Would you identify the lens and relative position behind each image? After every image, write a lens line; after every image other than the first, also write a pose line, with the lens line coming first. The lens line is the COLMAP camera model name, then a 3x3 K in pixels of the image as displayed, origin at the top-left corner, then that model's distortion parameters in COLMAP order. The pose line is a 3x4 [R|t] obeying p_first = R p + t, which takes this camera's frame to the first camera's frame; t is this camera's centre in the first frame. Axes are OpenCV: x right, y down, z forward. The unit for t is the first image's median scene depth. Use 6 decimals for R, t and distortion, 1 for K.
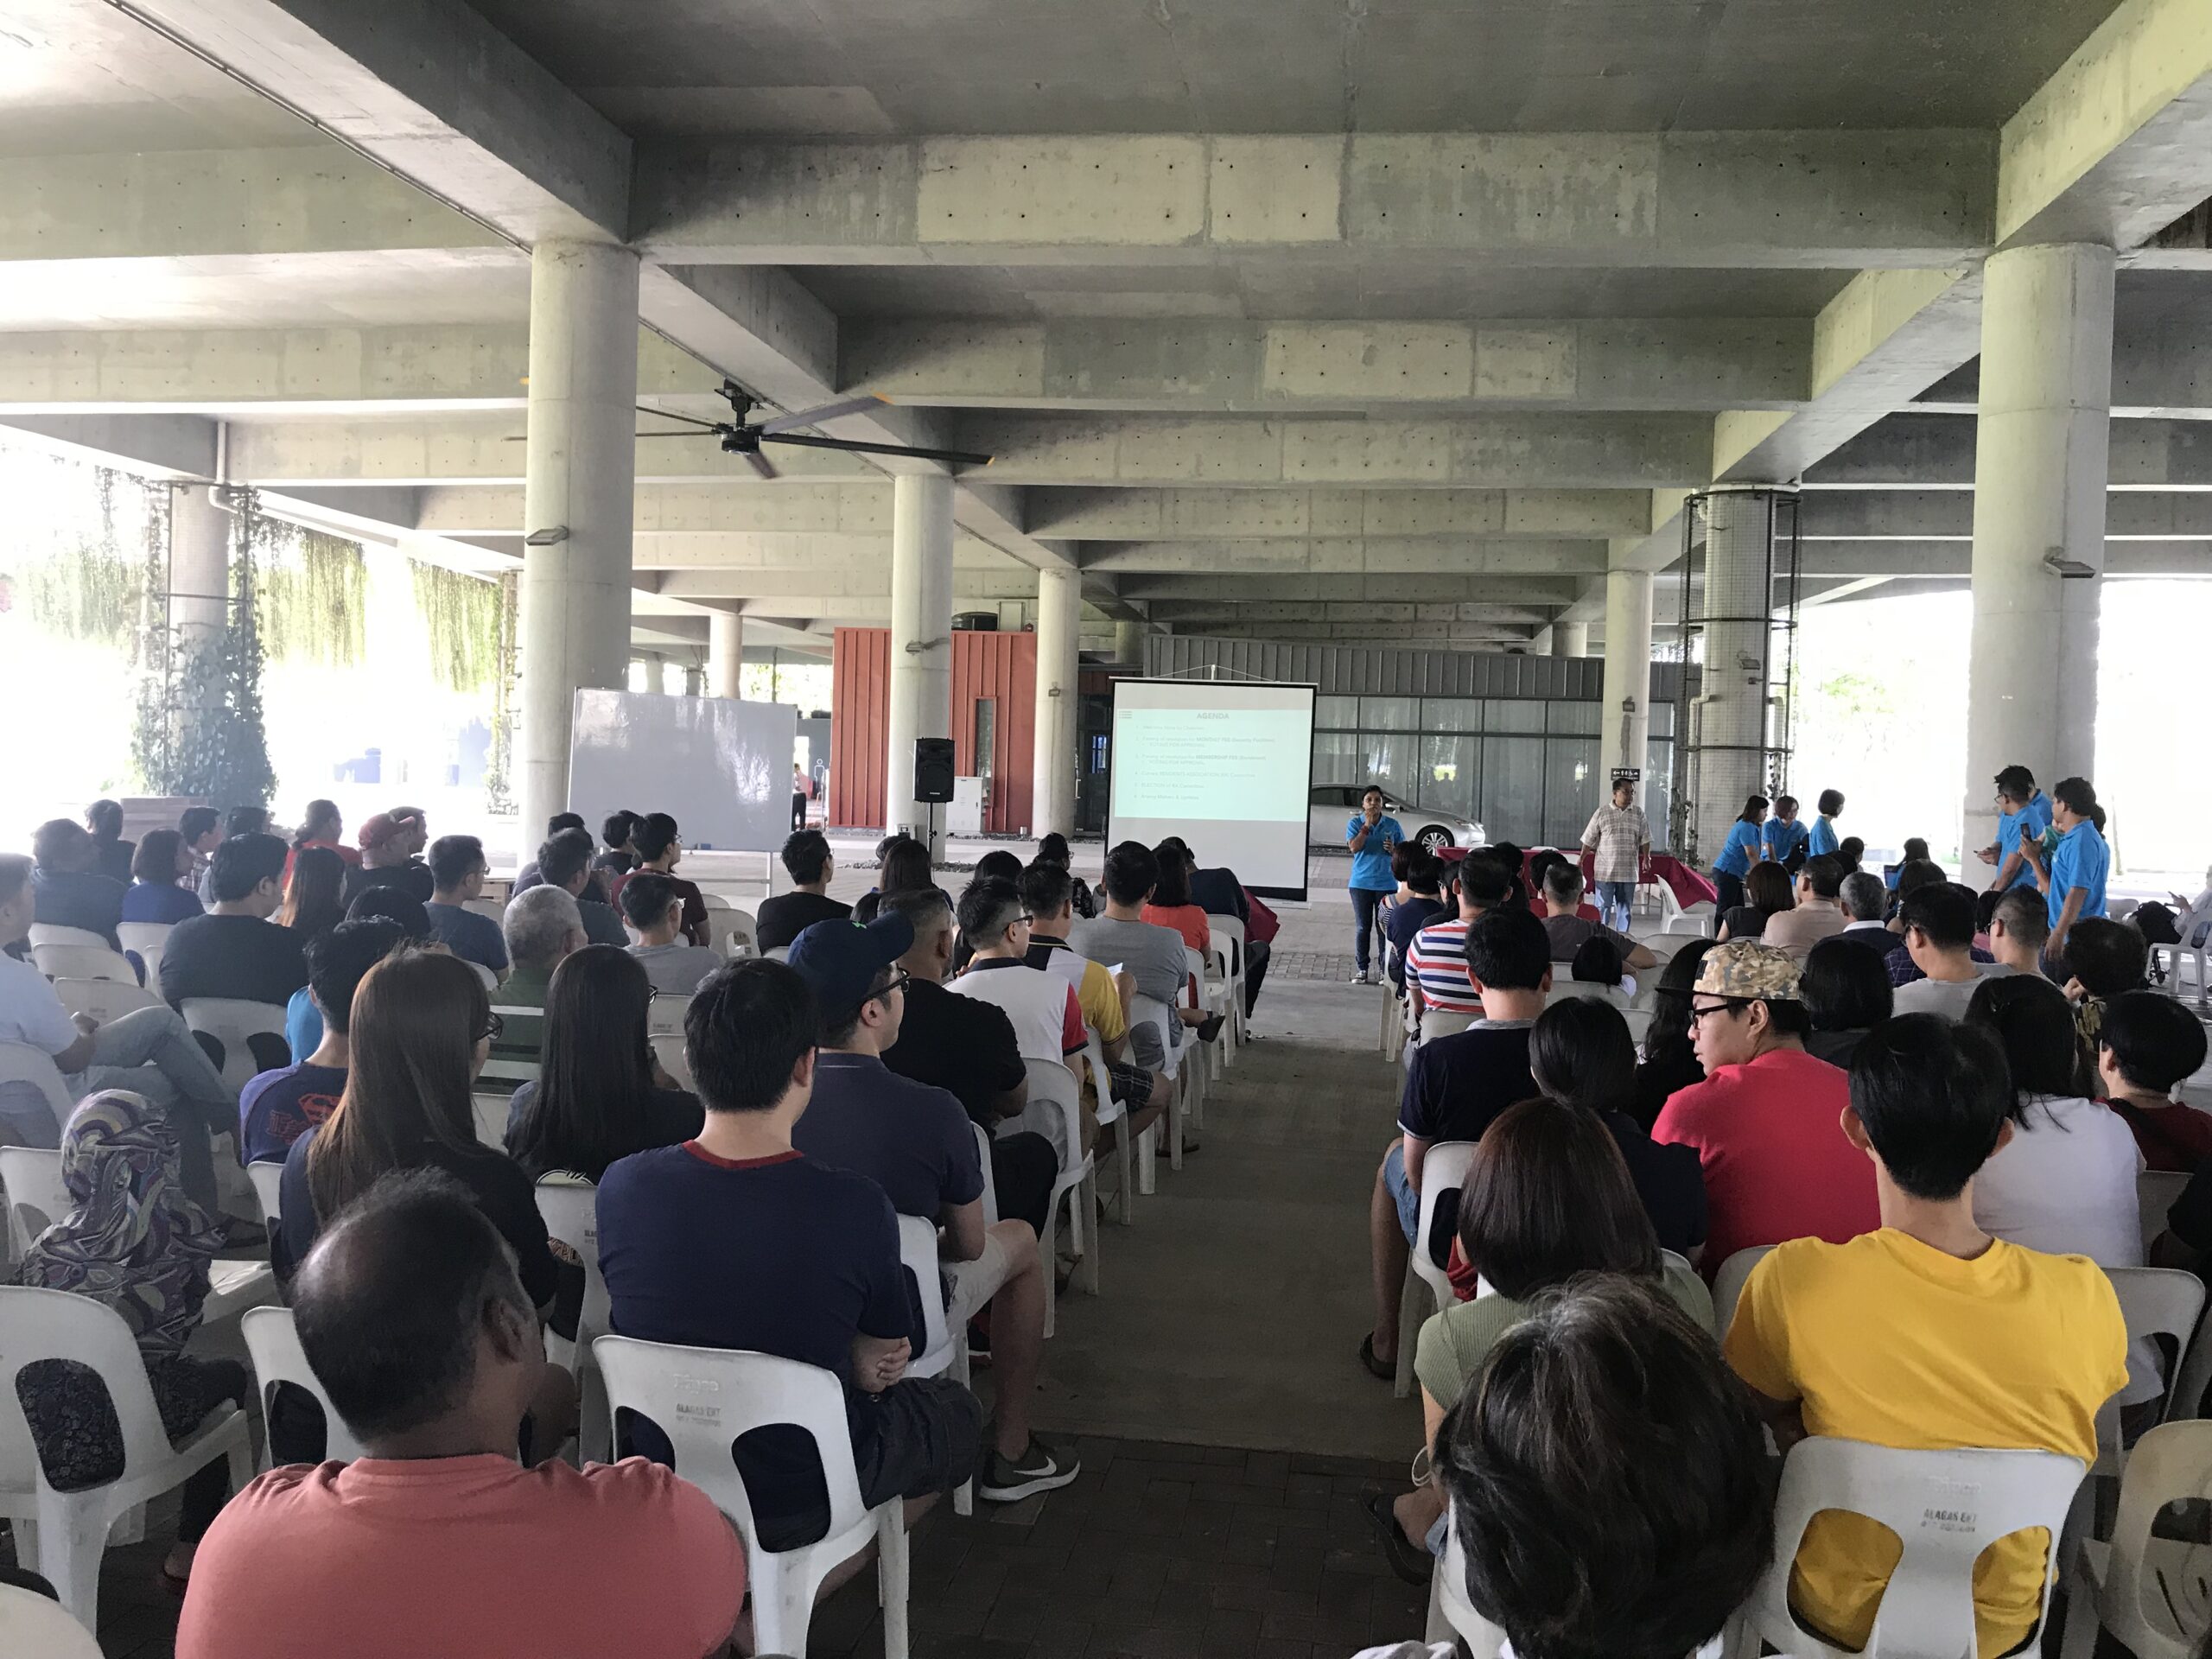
lens RADIAL K [[1810.4, 0, 1110.6], [0, 1810.4, 854.3], [0, 0, 1]] dist [-0.001066, -0.012351]
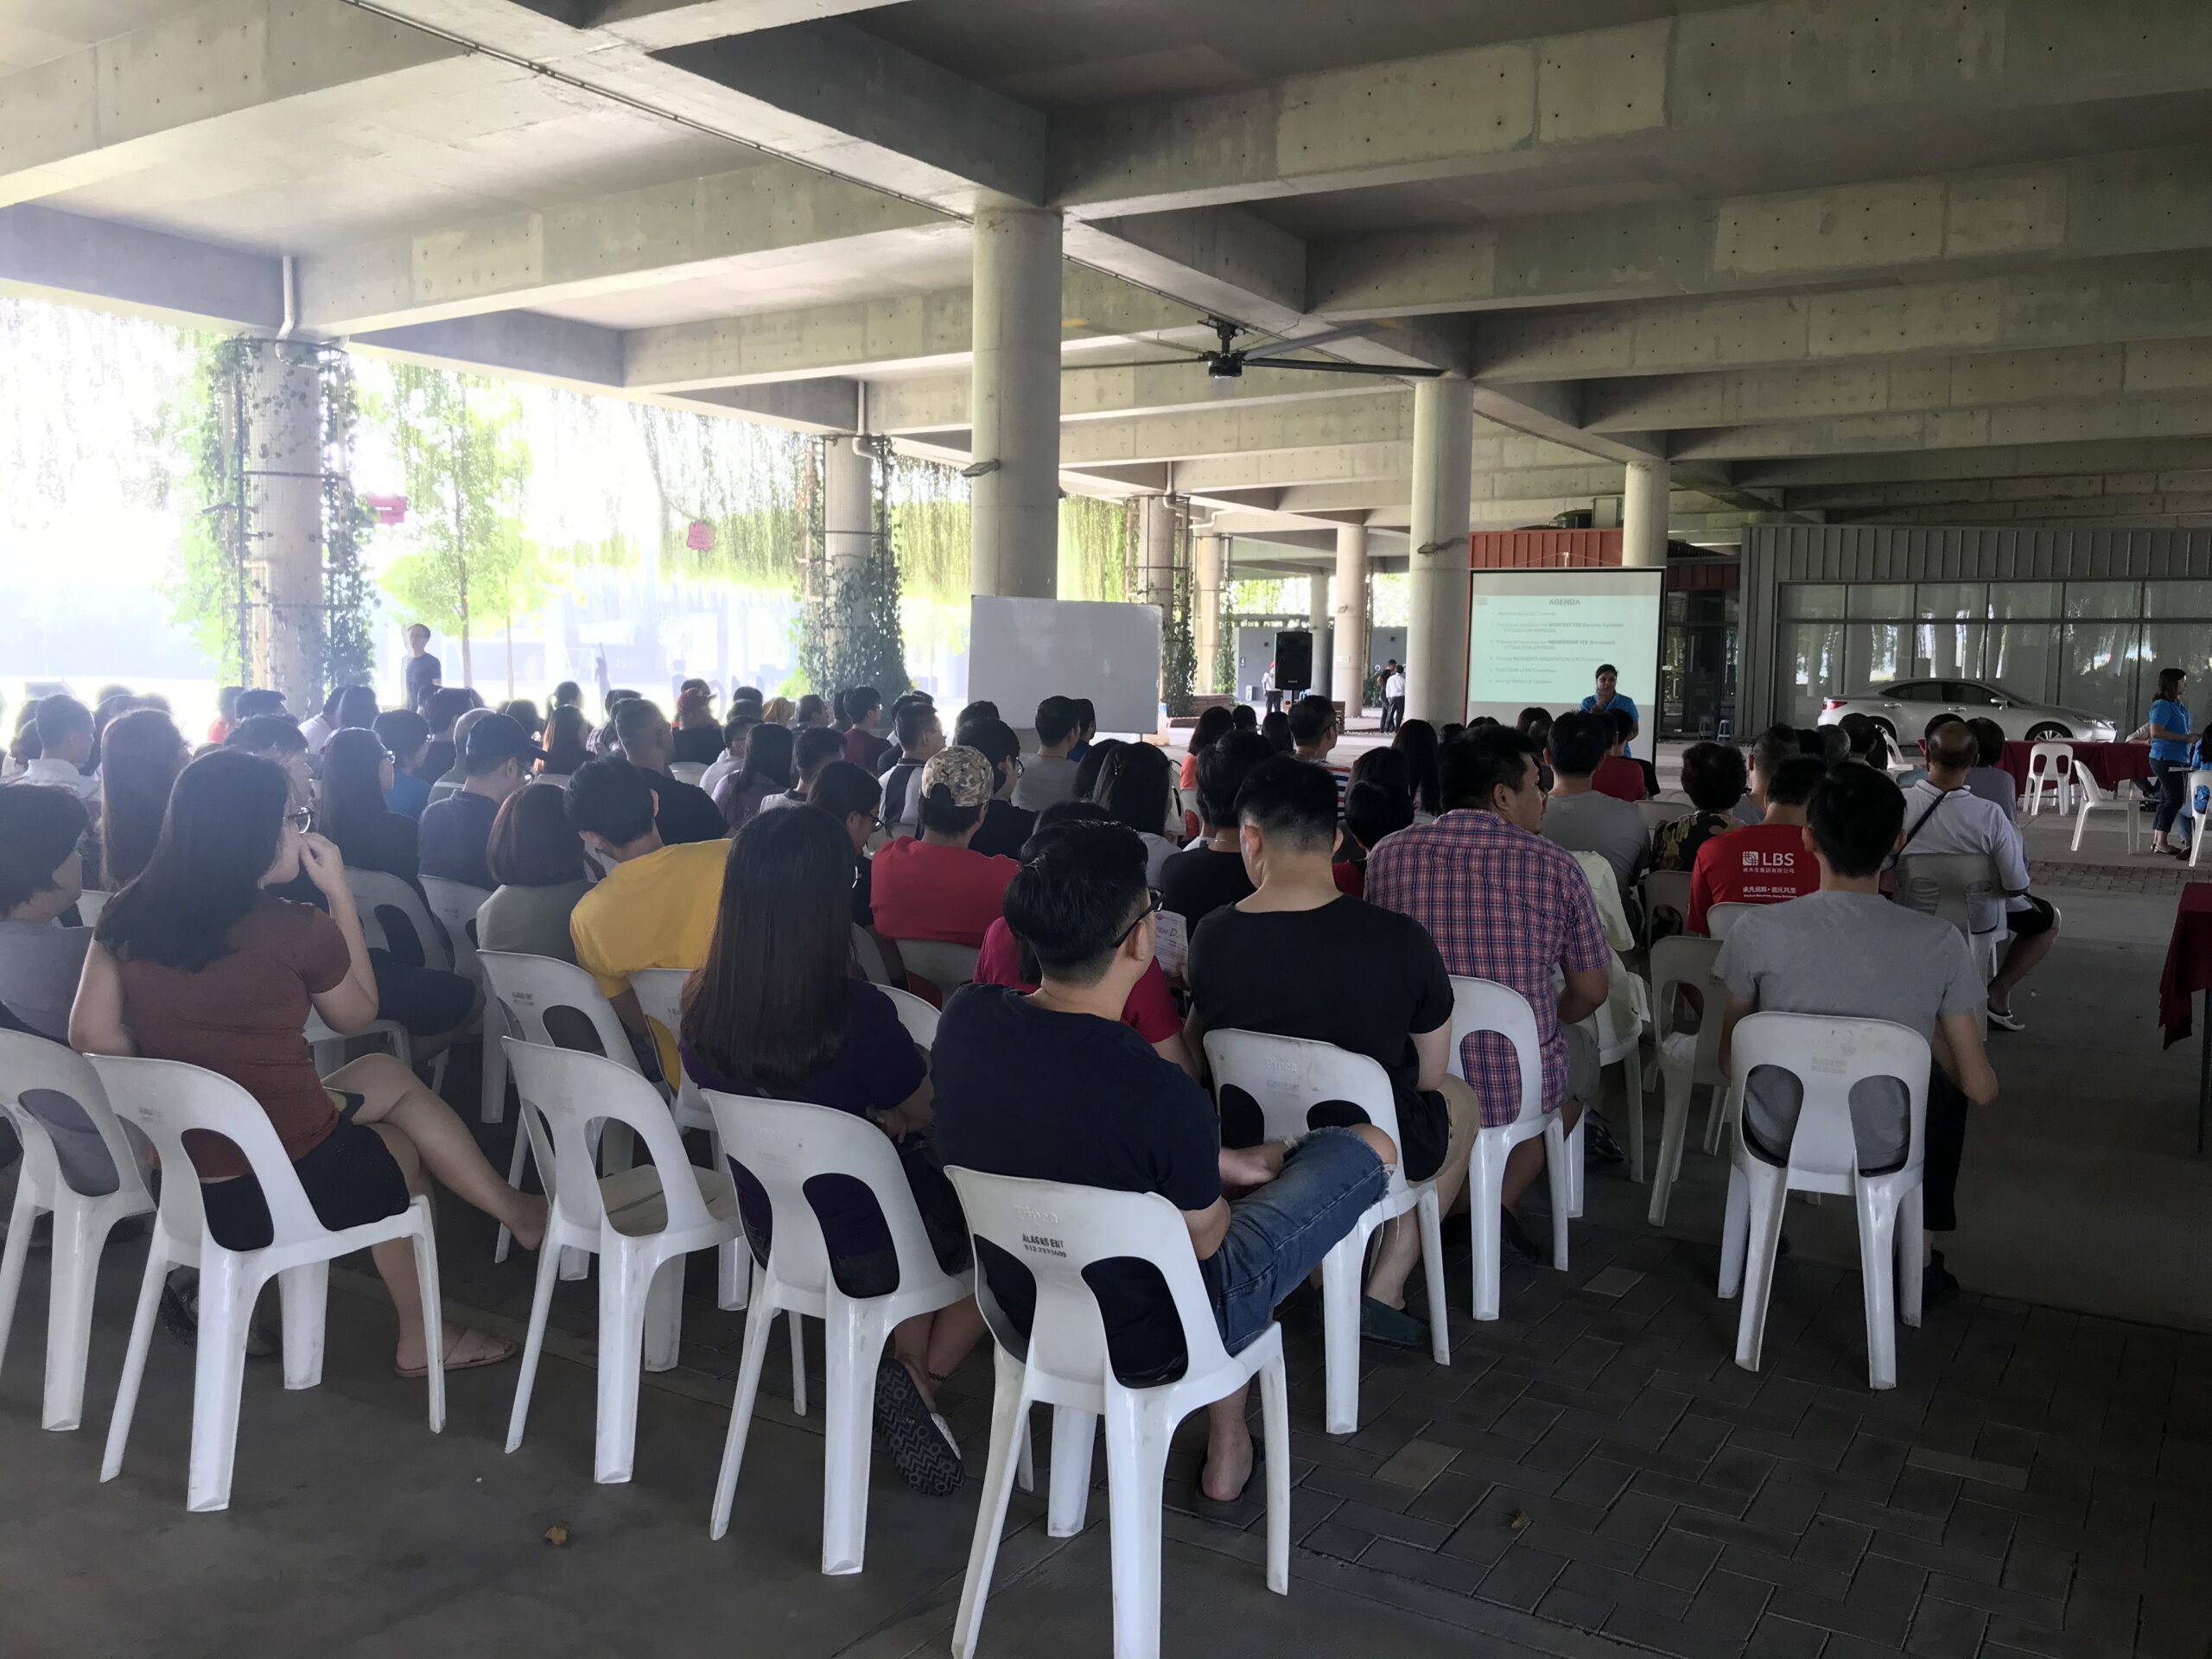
lens RADIAL K [[1811.3, 0, 1106.0], [0, 1811.3, 829.5], [0, 0, 1]] dist [-0.001987, -0.006120]
pose [[0.921898, 0.016011, -0.387101, 0.154559], [-0.002383, 0.999361, 0.035660, 0.012385], [0.387425, -0.031953, 0.921347, -0.042551]]
